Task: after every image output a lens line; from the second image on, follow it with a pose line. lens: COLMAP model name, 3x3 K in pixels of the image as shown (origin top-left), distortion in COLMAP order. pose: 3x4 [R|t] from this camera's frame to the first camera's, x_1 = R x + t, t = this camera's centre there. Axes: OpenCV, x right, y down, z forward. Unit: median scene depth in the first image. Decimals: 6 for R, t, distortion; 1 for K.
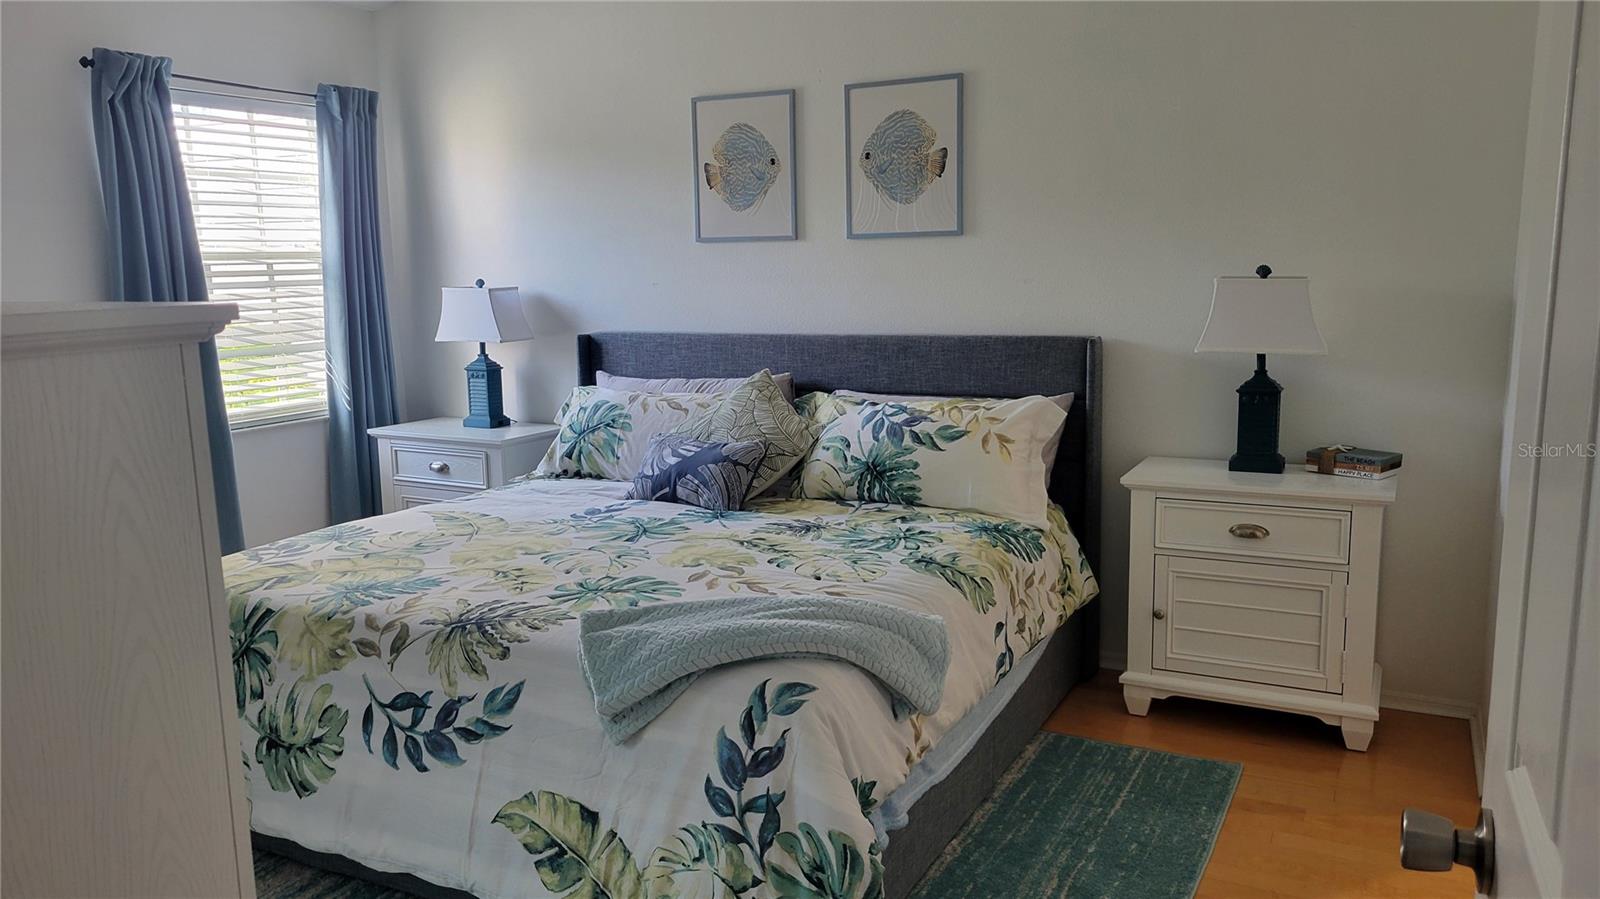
lens RADIAL K [[1156.7, 0, 799.5], [0, 1156.7, 452.3], [0, 0, 1]] dist [0.003929, 0.004833]
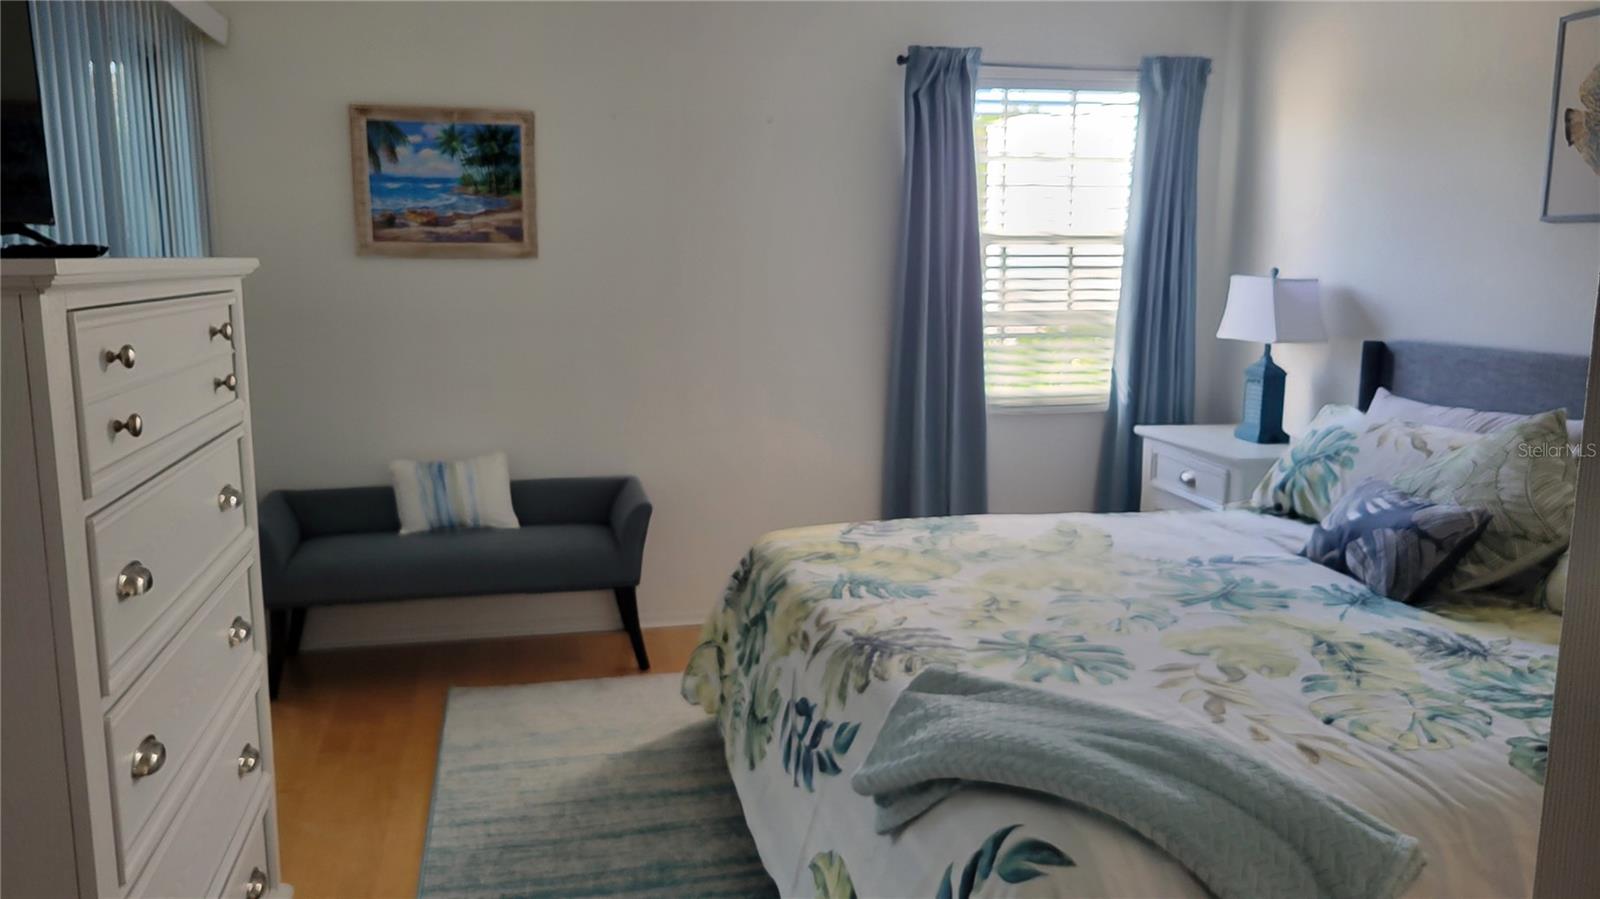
lens RADIAL K [[1200.4, 0, 801.0], [0, 1200.4, 431.1], [0, 0, 1]] dist [0.007142, 0.004281]
pose [[0.639561, 0.128802, -0.757873, 0.236306], [-0.139714, 0.988920, 0.050166, -0.035036], [0.755938, 0.073802, 0.650470, 0.227170]]
